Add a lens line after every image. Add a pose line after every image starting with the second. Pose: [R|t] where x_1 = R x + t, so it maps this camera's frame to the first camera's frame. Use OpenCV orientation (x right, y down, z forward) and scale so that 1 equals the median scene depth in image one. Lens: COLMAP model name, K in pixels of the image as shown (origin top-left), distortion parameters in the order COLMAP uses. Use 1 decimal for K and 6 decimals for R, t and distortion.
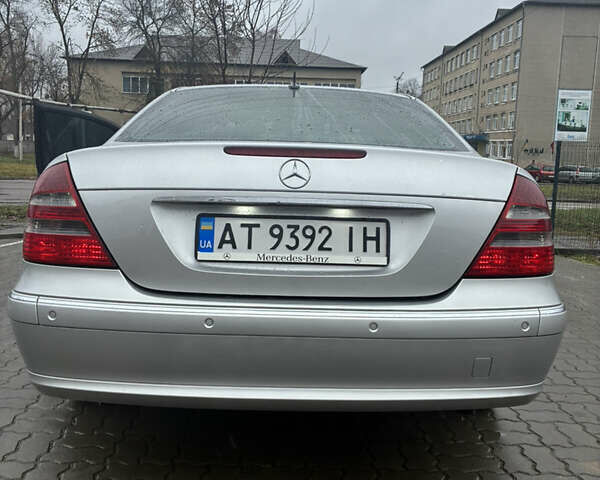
lens RADIAL K [[577.2, 0, 305.6], [0, 577.2, 240.3], [0, 0, 1]] dist [-0.000600, 0.022119]
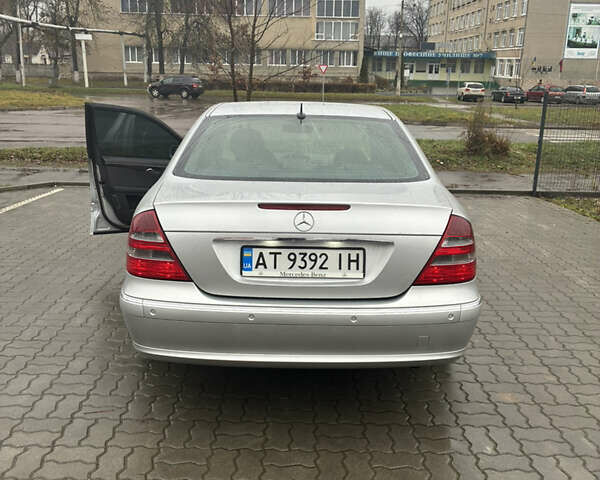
lens RADIAL K [[566.2, 0, 300.0], [0, 566.2, 240.0], [0, 0, 1]] dist [0.010945, -0.000275]
pose [[0.999824, -0.007055, -0.017362, -0.002808], [0.009303, 0.991066, 0.133051, -0.263214], [0.016268, -0.133189, 0.990957, -0.503700]]
